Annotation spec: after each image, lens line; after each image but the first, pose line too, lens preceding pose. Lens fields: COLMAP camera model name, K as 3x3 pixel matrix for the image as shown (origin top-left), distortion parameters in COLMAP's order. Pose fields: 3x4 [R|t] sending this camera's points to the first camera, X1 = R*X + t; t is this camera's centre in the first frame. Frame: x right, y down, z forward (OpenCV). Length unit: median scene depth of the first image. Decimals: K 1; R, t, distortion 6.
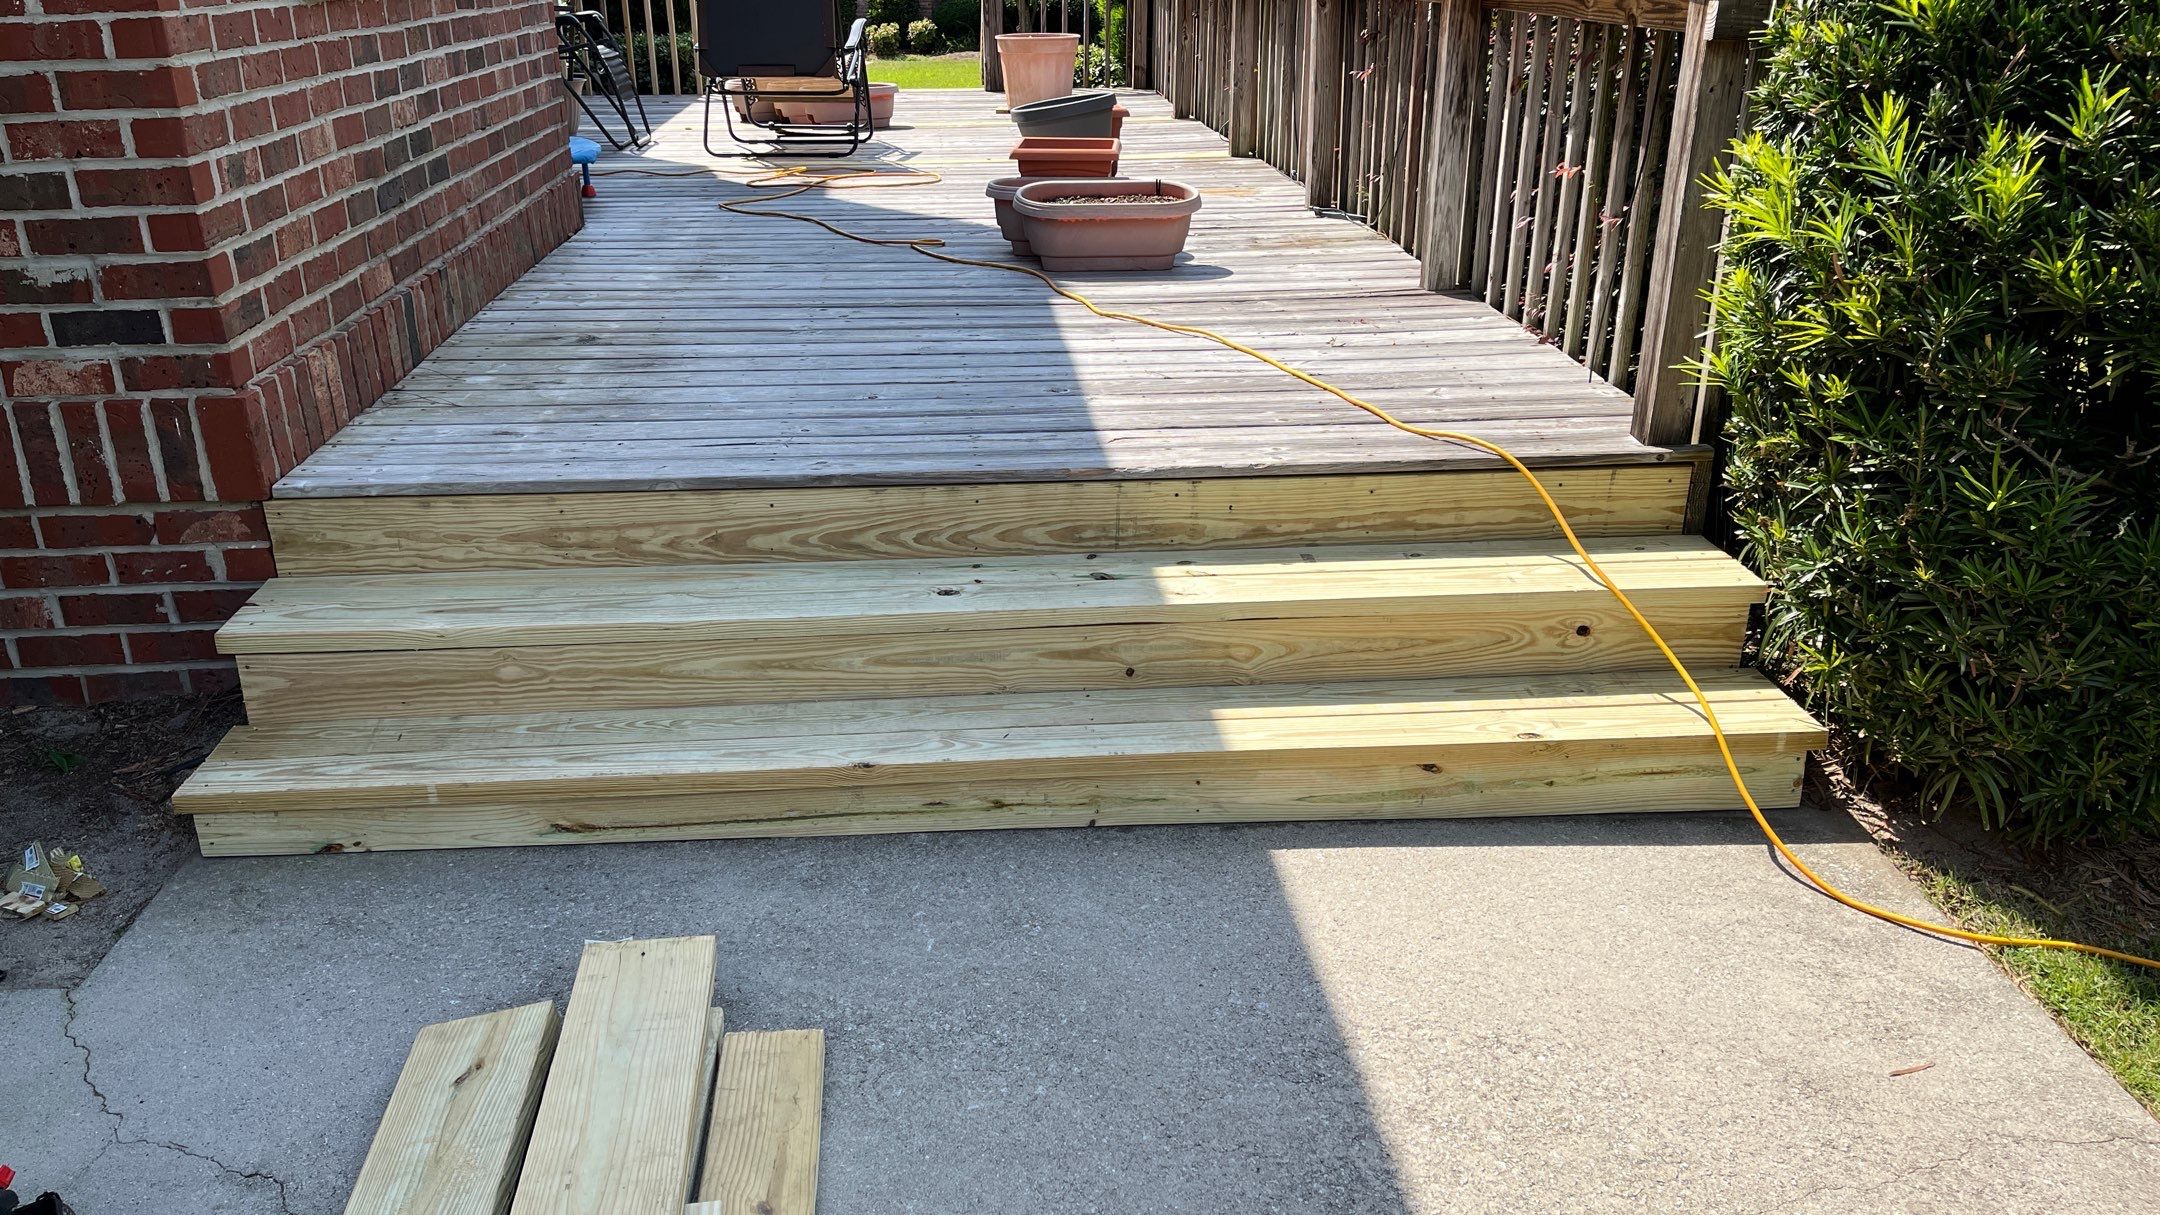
lens RADIAL K [[1625.6, 0, 1080.0], [0, 1625.6, 607.5], [0, 0, 1]] dist [0.077363, -0.102001]
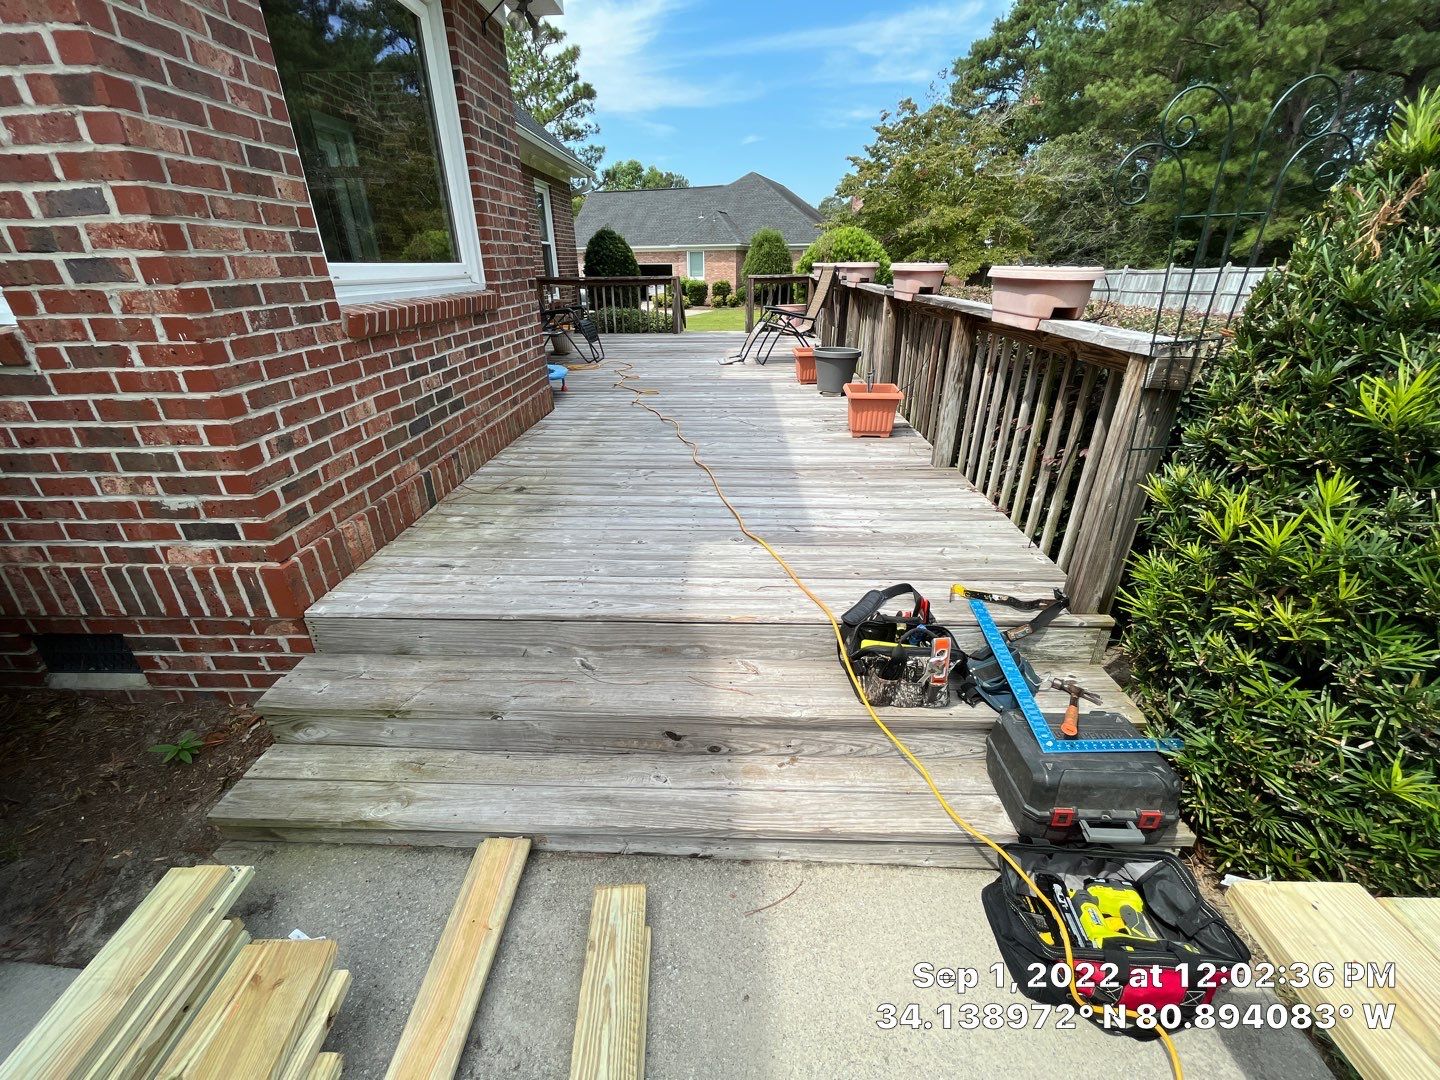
lens RADIAL K [[584.2, 0, 716.6], [0, 584.2, 541.4], [0, 0, 1]] dist [-0.001220, 0.000115]
pose [[0.992481, 0.051034, -0.111251, 0.046607], [-0.043909, 0.996881, 0.065578, -0.214469], [0.114250, -0.060200, 0.991626, 0.390651]]
